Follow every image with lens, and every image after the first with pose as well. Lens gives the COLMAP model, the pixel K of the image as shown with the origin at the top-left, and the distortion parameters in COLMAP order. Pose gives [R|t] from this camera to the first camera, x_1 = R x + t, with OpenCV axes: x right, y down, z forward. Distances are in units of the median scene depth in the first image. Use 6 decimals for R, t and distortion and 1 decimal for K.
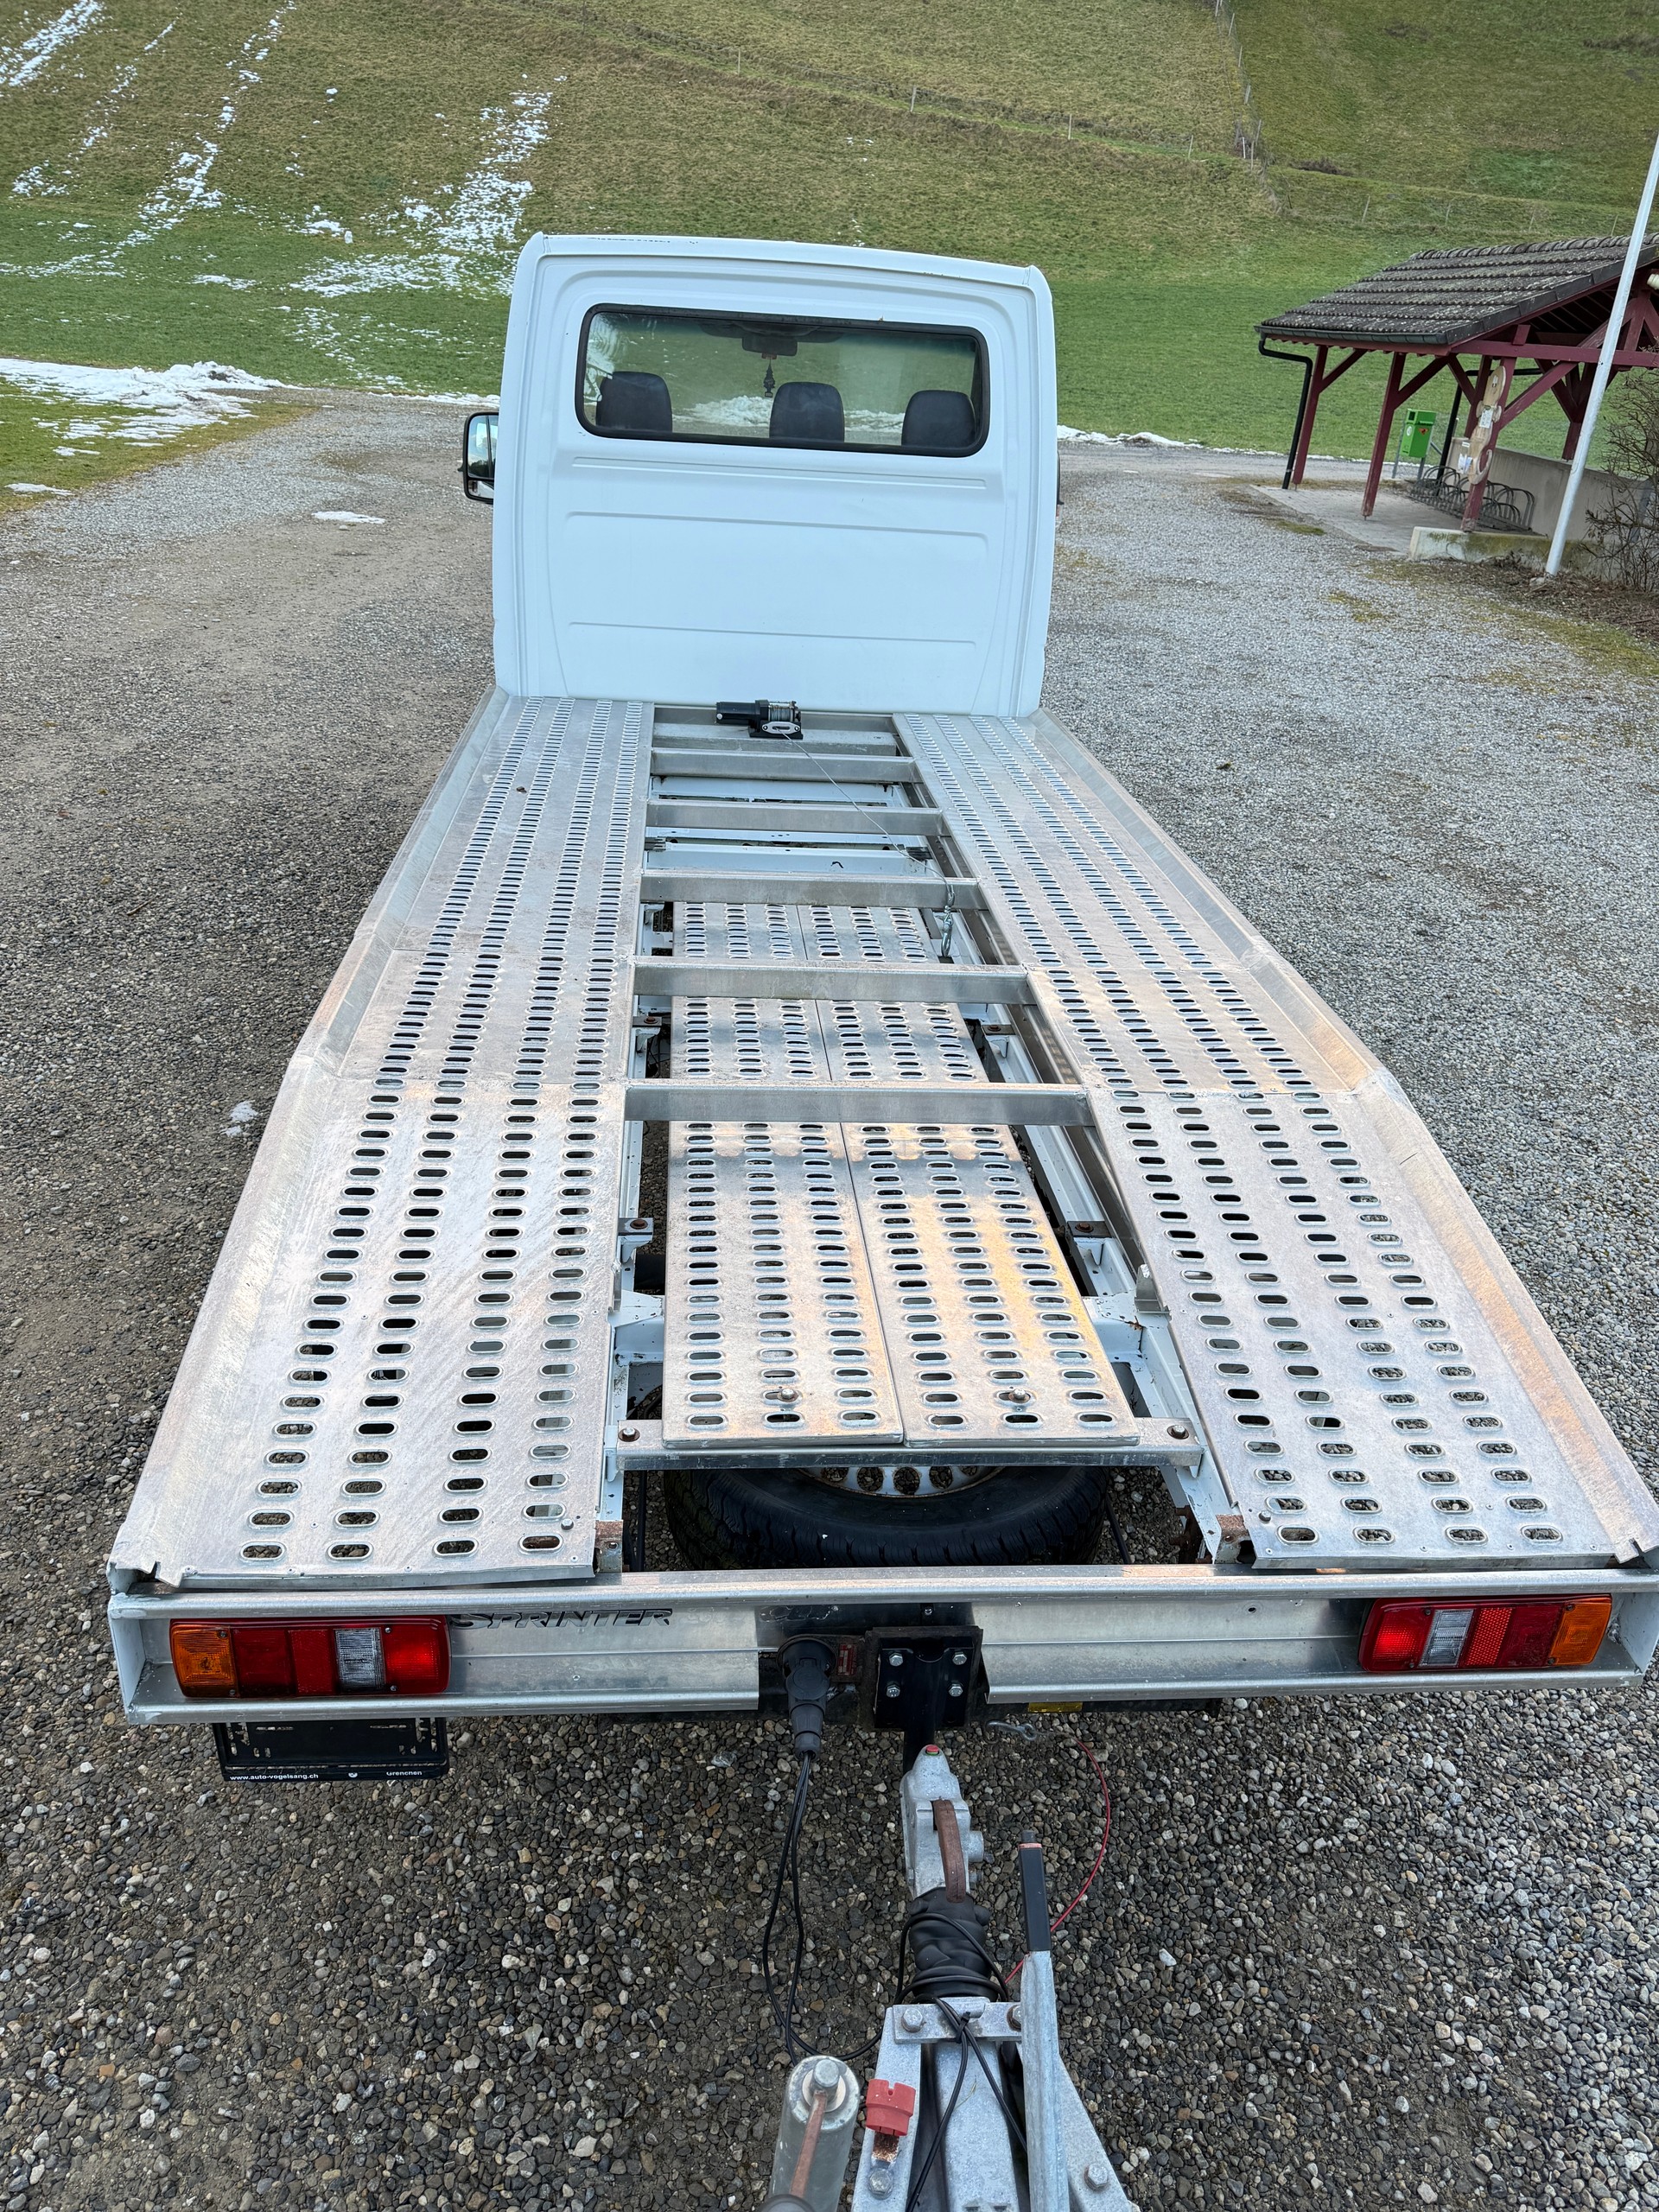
lens RADIAL K [[1573.8, 0, 828.3], [0, 1573.8, 1109.2], [0, 0, 1]] dist [0.014722, -0.018423]
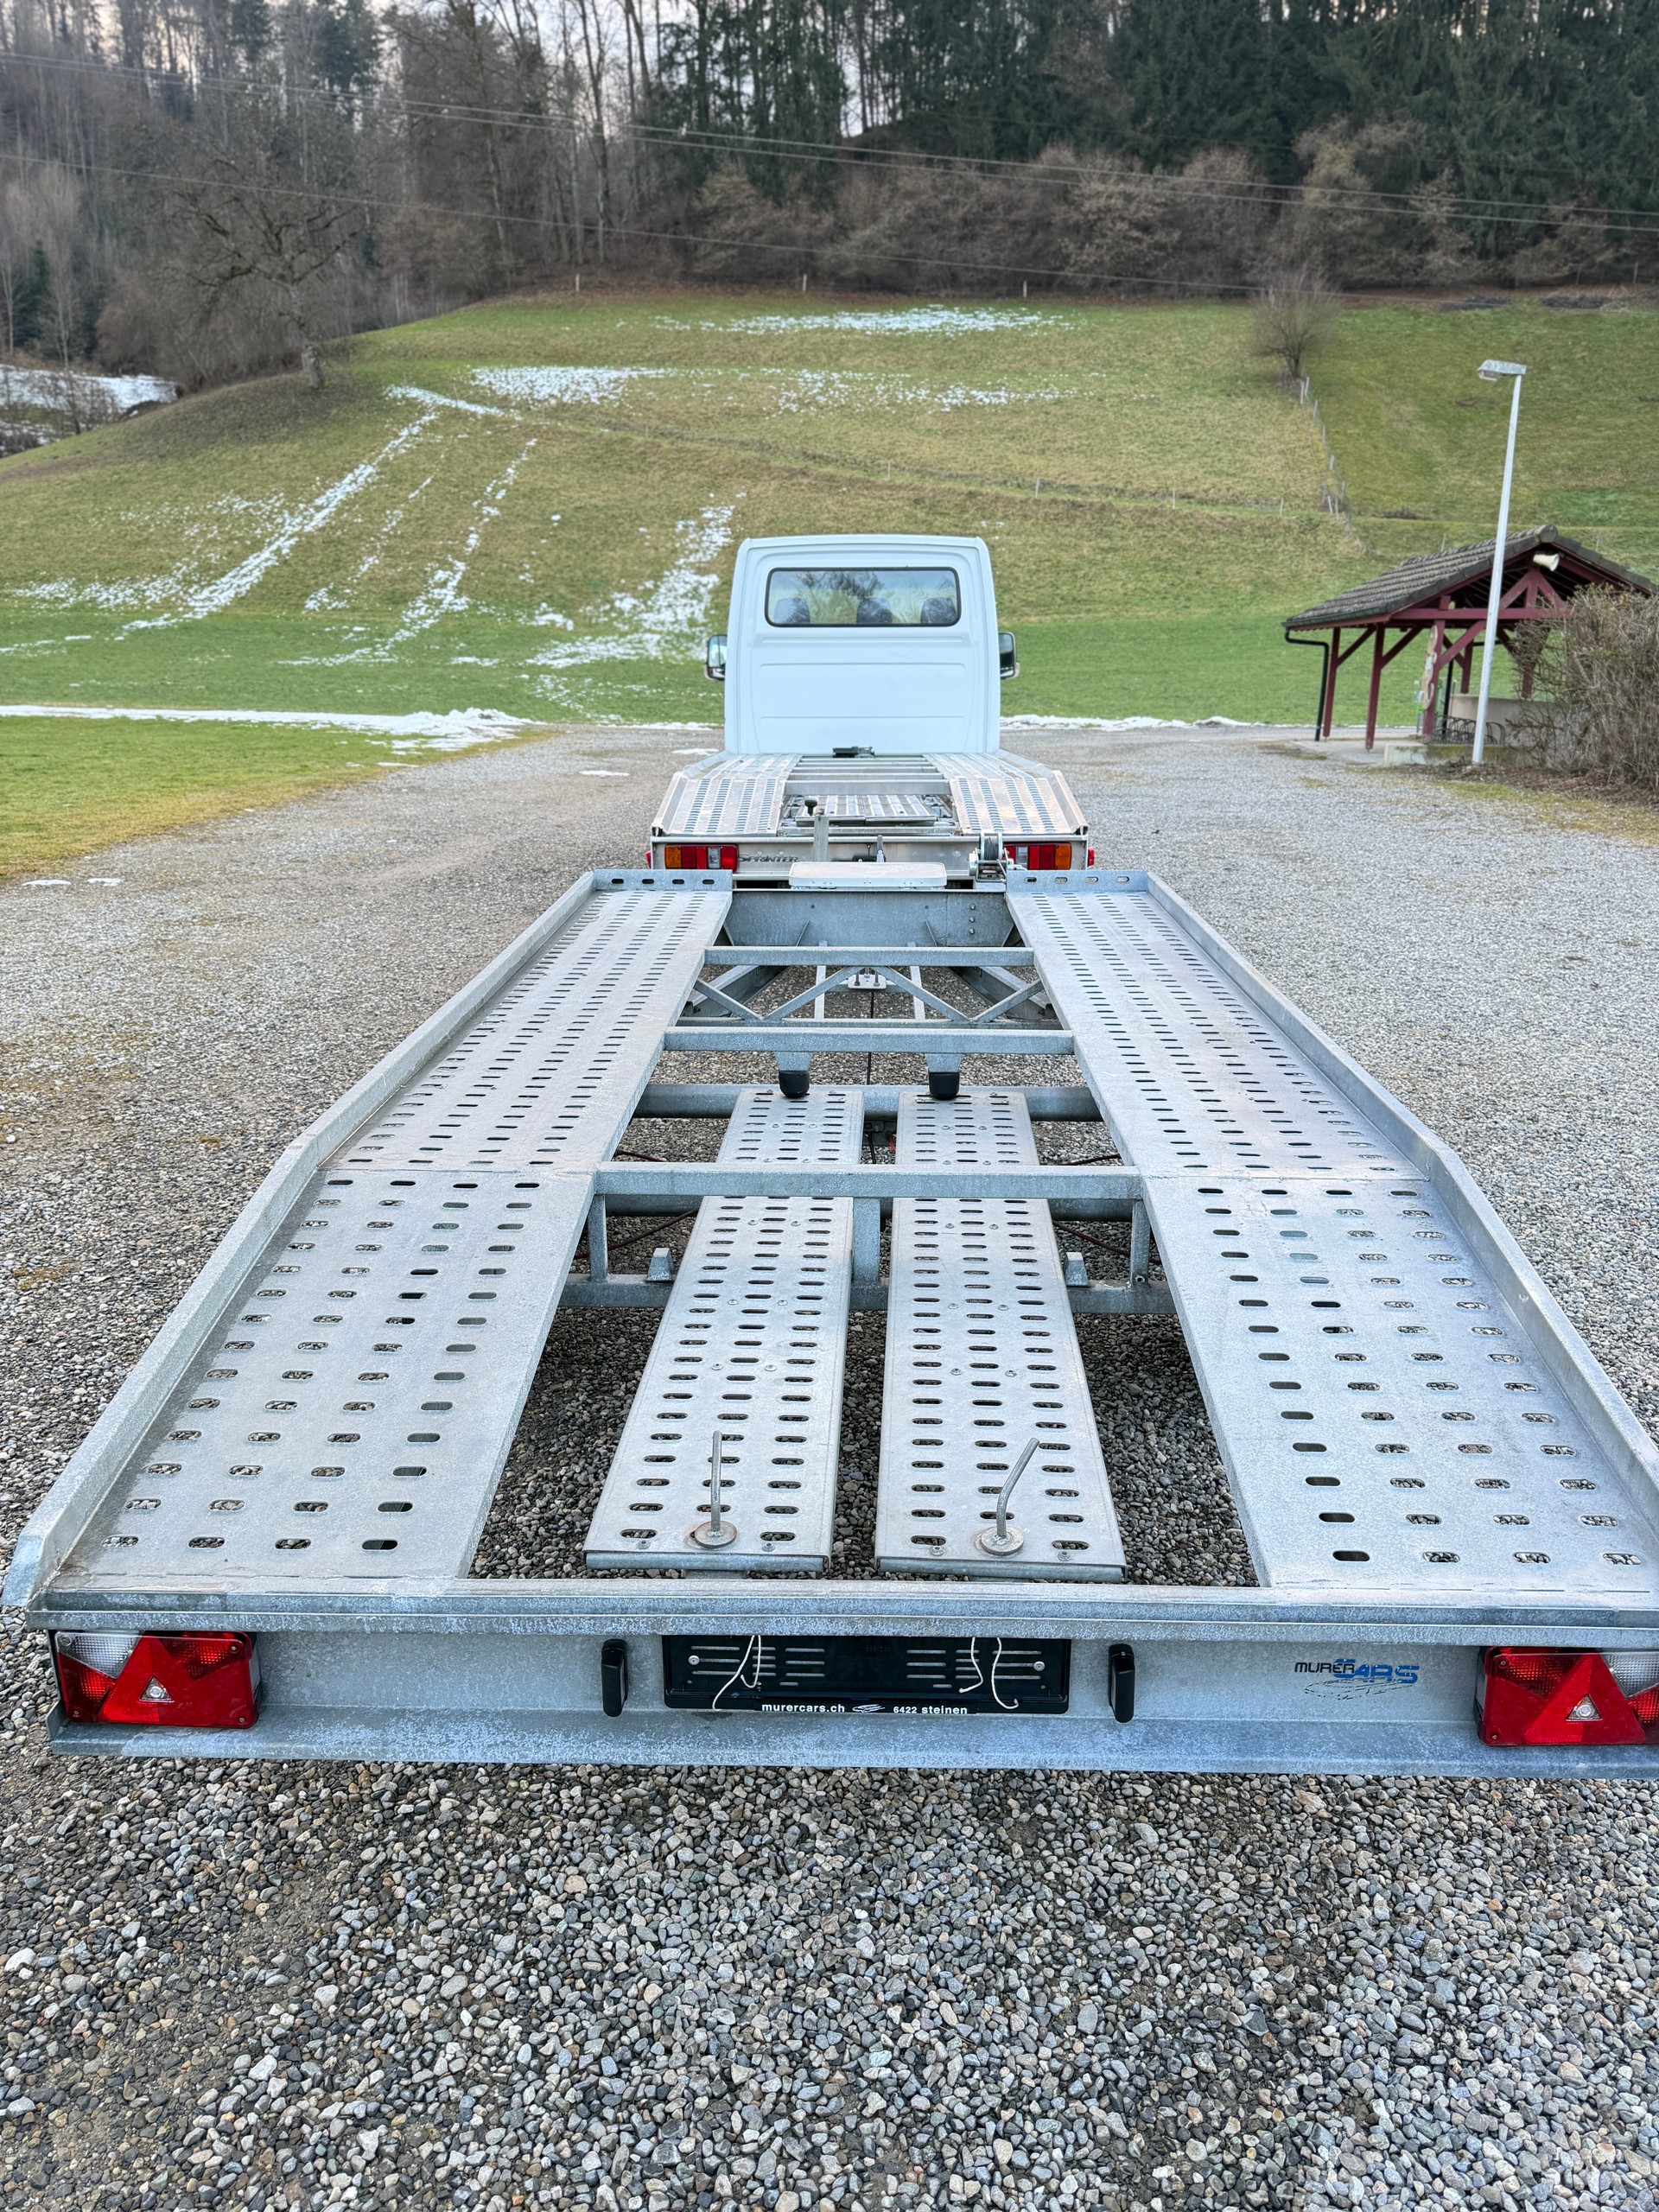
lens RADIAL K [[1573.8, 0, 823.0], [0, 1573.8, 1108.3], [0, 0, 1]] dist [0.014722, -0.018423]
pose [[0.993387, -0.031936, -0.110280, 0.088815], [0.009094, 0.979403, -0.201711, 0.430515], [0.114451, 0.199374, 0.973217, -0.625721]]
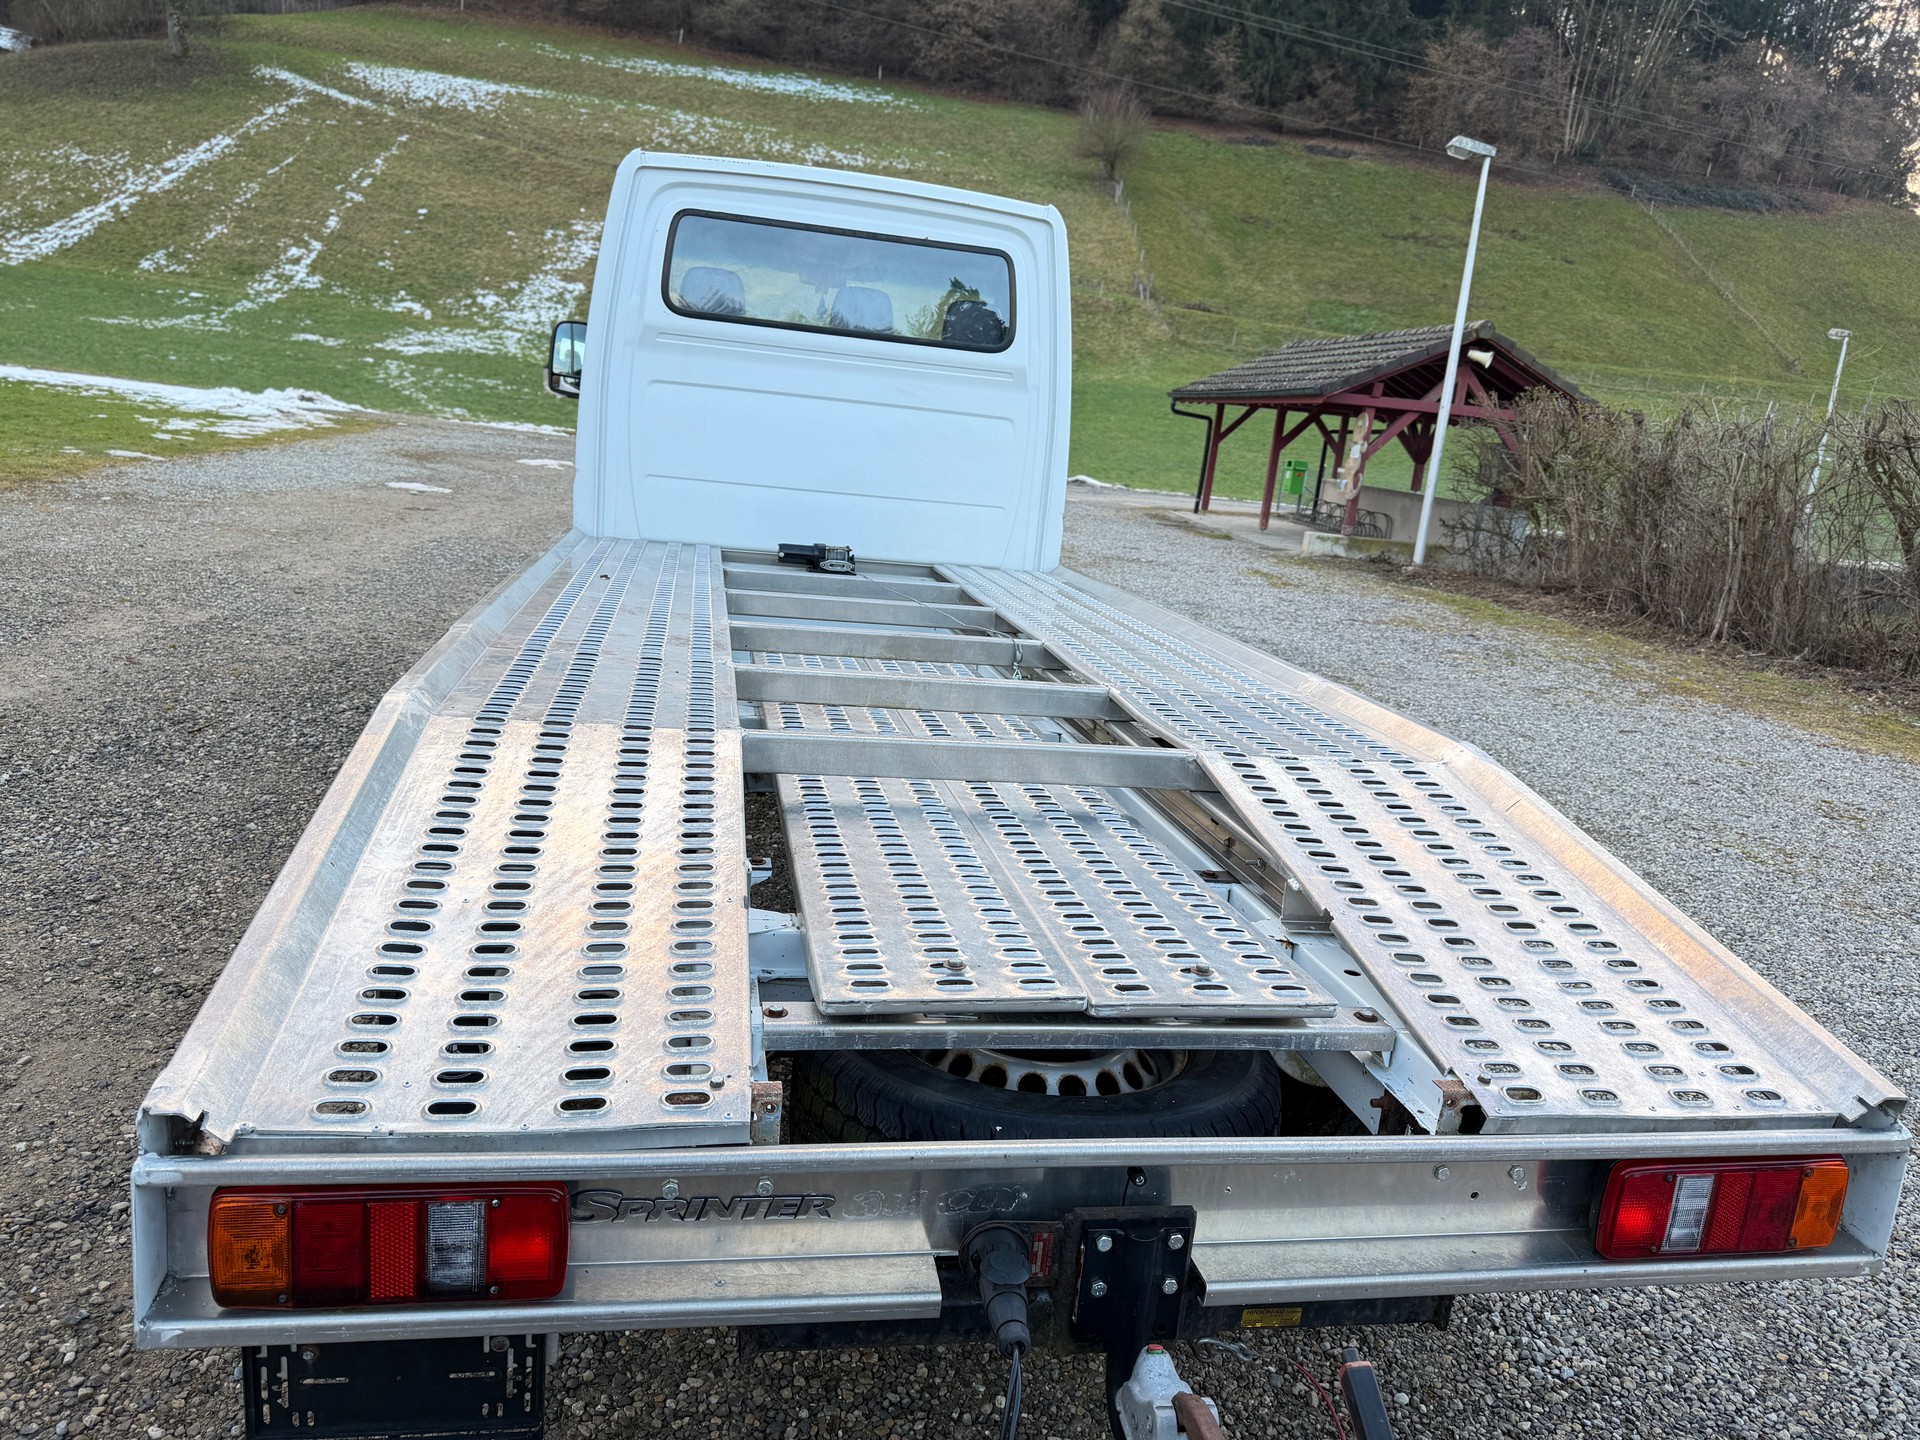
lens RADIAL K [[1366.0, 0, 974.9], [0, 1366.0, 706.3], [0, 0, 1]] dist [0.014722, -0.018423]
pose [[0.992973, 0.014051, 0.117500, -0.031163], [0.015668, 0.968573, -0.248234, 0.066908], [-0.117296, 0.248331, 0.961547, 0.060172]]
